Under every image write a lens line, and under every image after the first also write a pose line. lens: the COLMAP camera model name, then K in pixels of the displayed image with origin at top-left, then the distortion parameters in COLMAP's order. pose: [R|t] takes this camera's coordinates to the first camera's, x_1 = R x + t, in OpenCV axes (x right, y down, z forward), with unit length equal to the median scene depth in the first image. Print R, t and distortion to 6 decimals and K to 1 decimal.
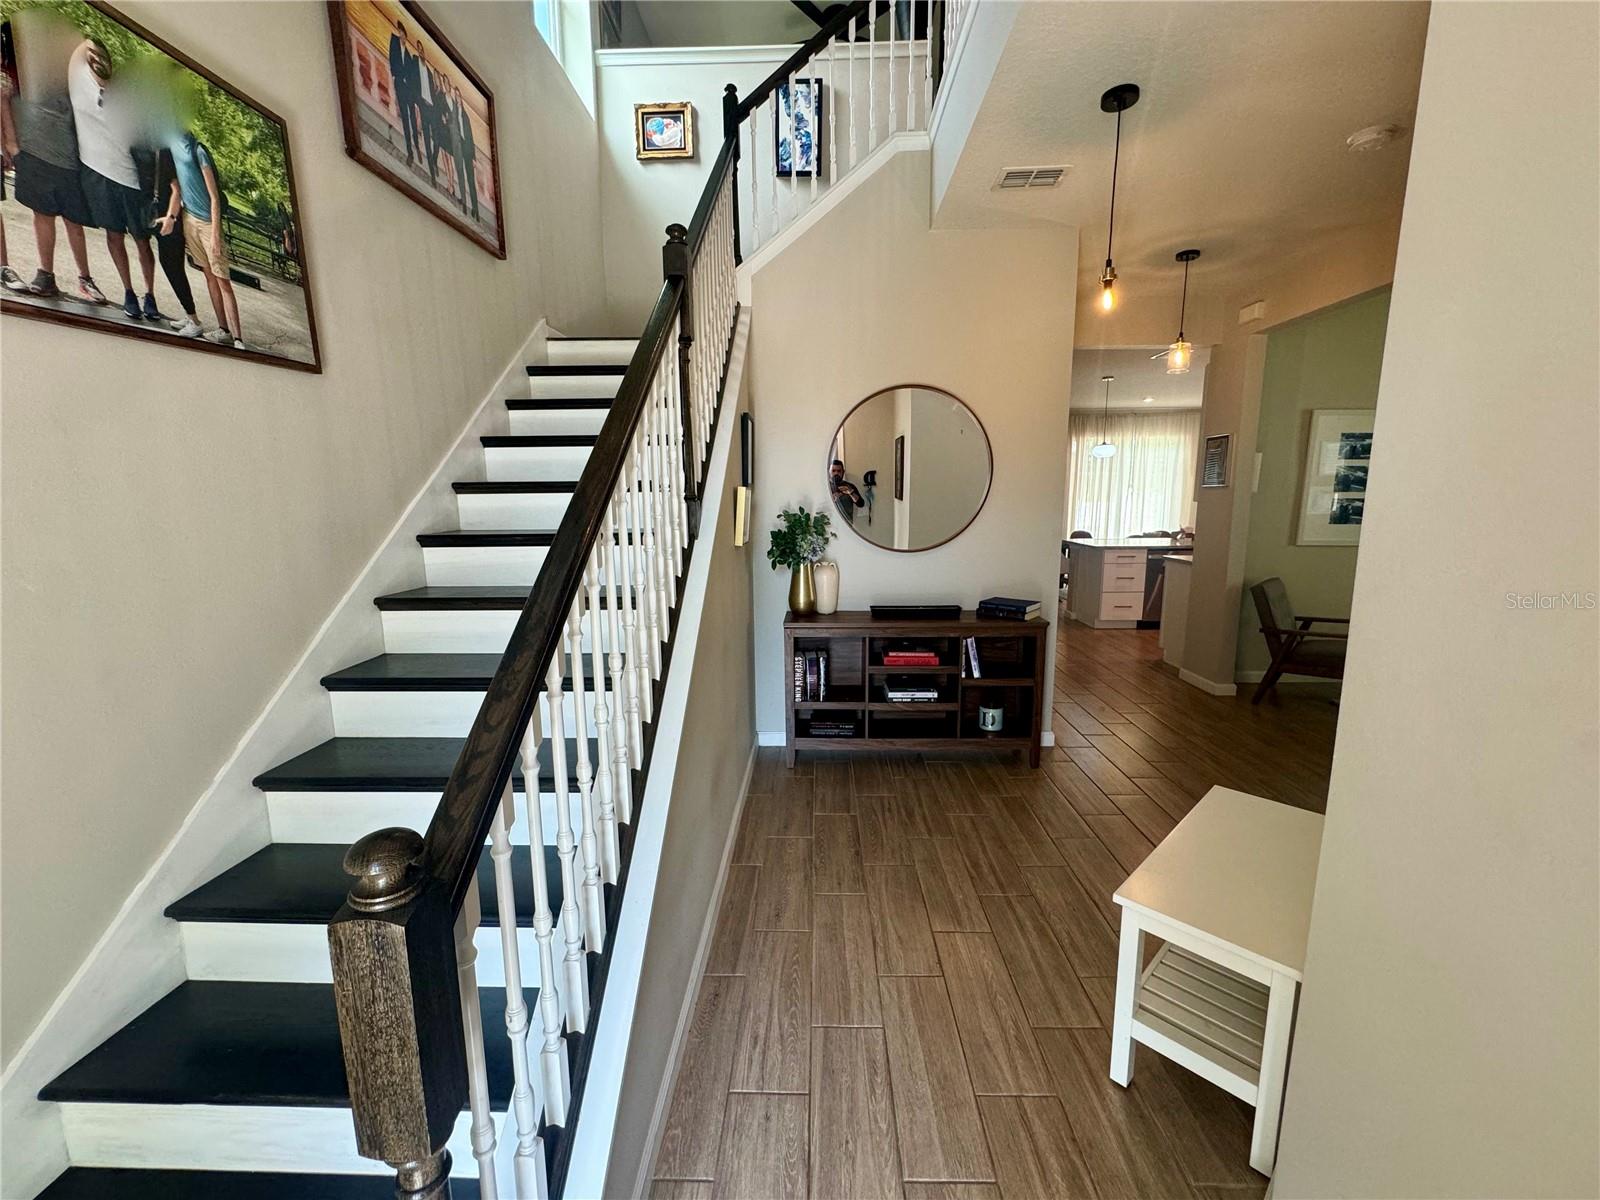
lens RADIAL K [[639.3, 0, 800.6], [0, 639.3, 595.8], [0, 0, 1]] dist [-0.002128, 0.000169]
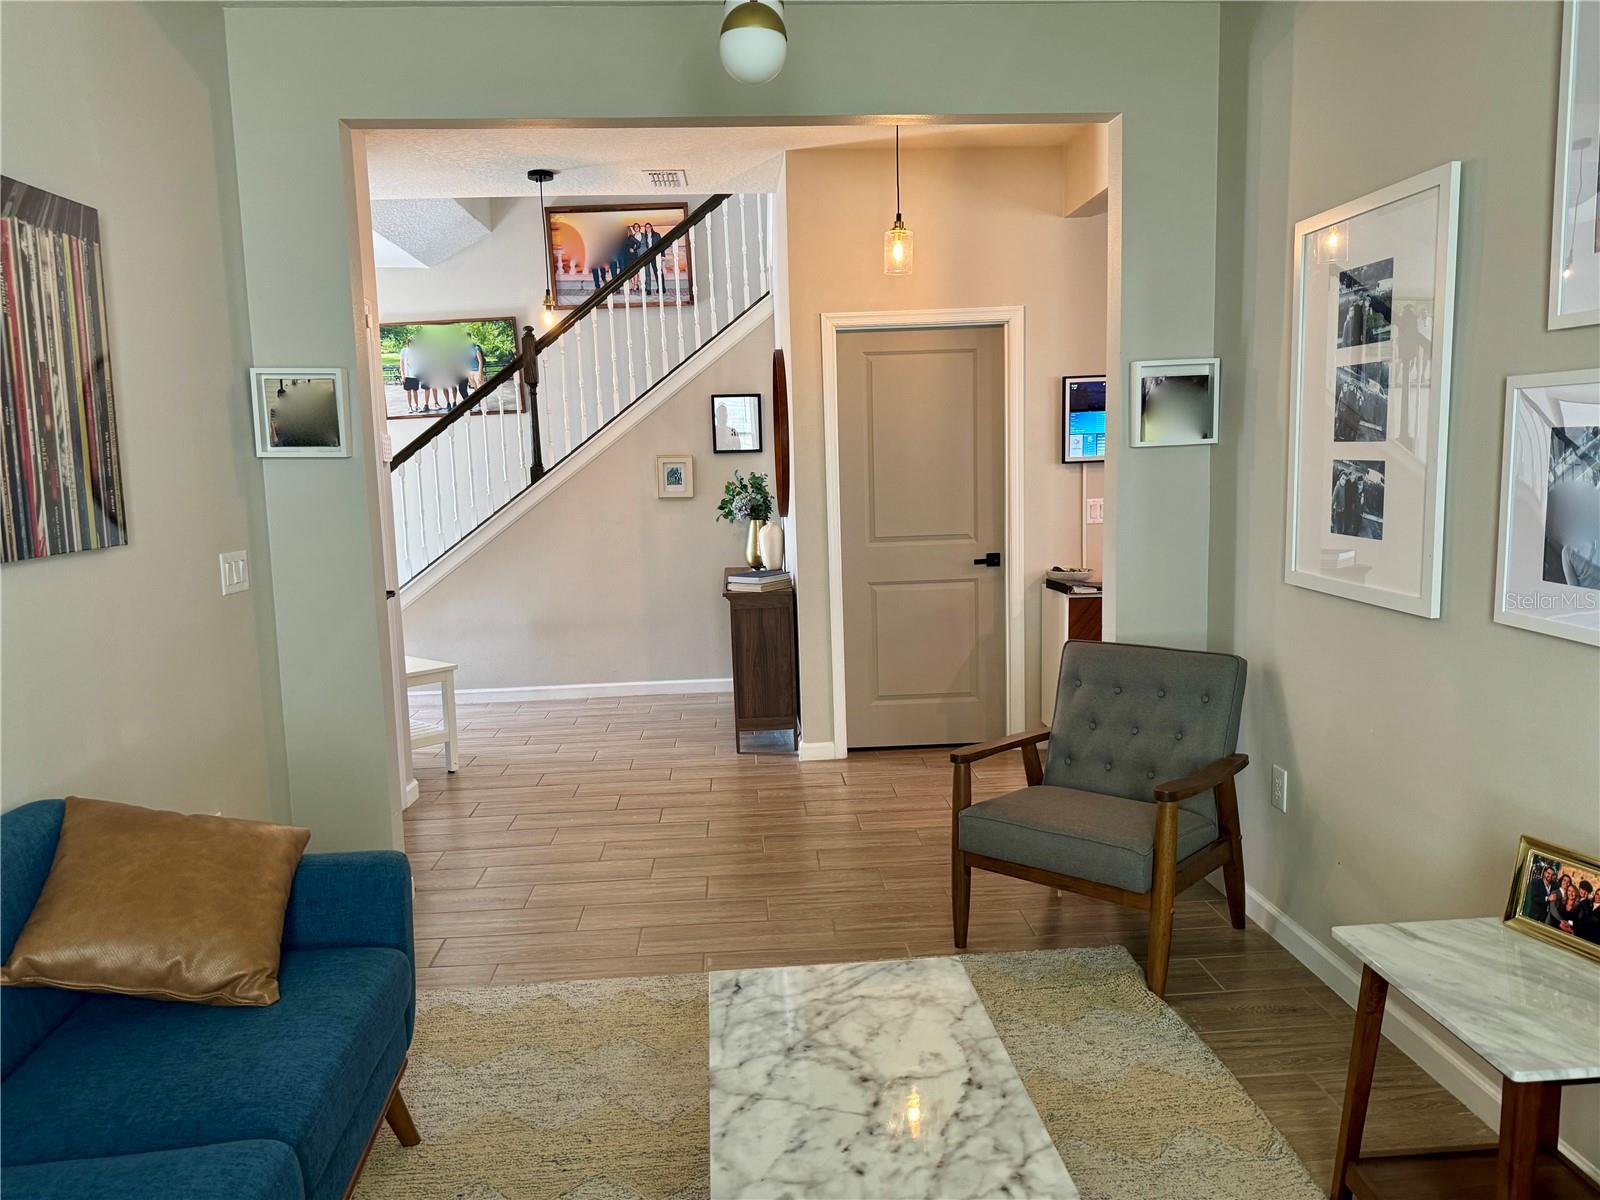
lens RADIAL K [[1148.5, 0, 797.3], [0, 1148.5, 600.7], [0, 0, 1]] dist [0.022285, -0.031382]
pose [[0.081247, 0.125392, -0.988775, 1.468800], [-0.133342, 0.984504, 0.113894, -0.111305], [0.987734, 0.122592, 0.096708, 0.668130]]
